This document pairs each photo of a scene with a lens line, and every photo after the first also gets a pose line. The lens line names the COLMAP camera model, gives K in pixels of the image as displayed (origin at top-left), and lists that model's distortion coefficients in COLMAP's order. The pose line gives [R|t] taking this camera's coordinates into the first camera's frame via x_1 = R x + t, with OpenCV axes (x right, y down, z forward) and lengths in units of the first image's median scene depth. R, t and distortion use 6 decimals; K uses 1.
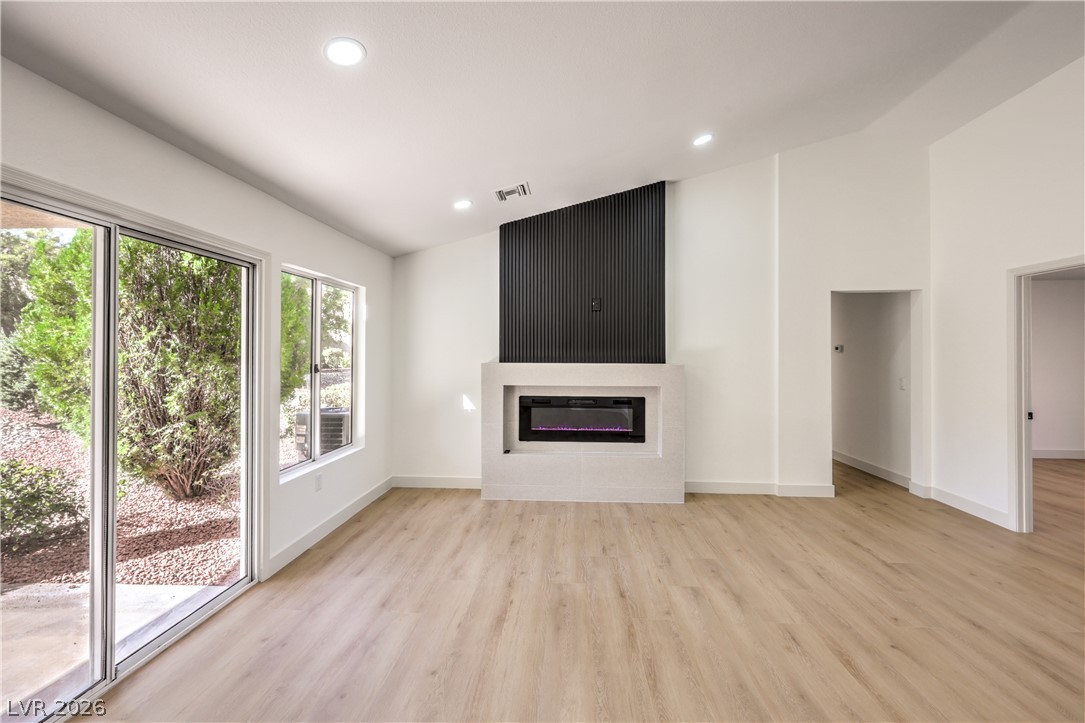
lens RADIAL K [[442.1, 0, 550.3], [0, 442.1, 351.6], [0, 0, 1]] dist [-0.000837, 0.000240]
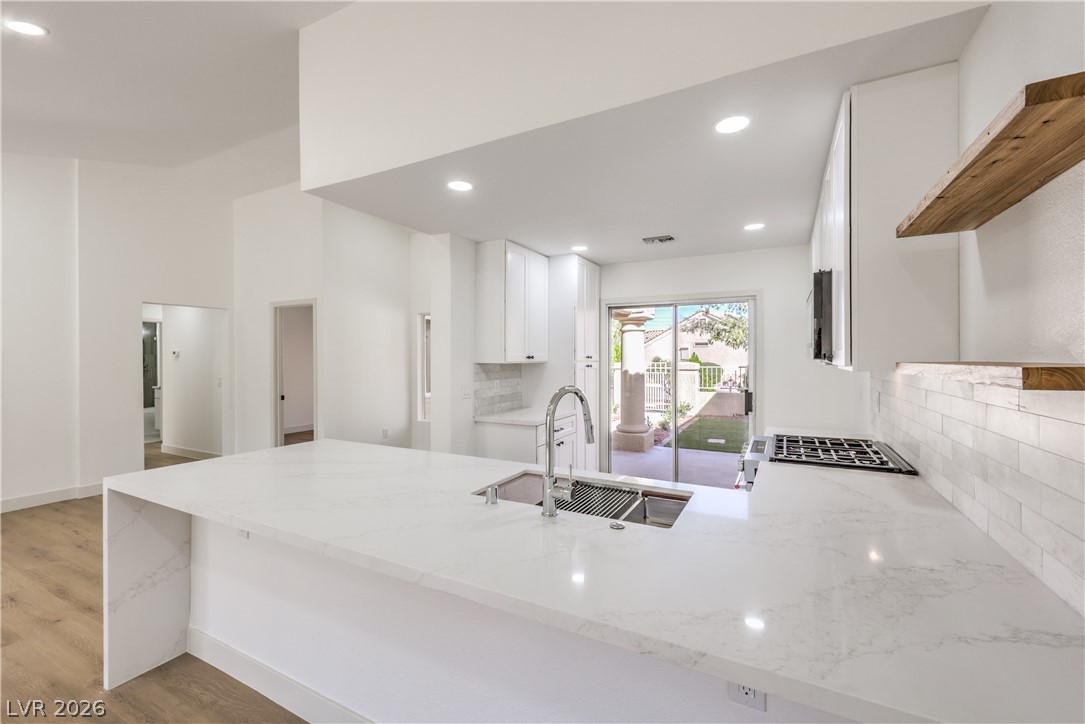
lens RADIAL K [[446.2, 0, 544.4], [0, 446.2, 359.8], [0, 0, 1]] dist [0.001594, 0.000148]
pose [[0.414212, -0.005988, 0.910161, 0.033782], [-0.003748, 0.999959, 0.008284, -0.004896], [-0.910173, -0.006843, 0.414172, -0.501306]]
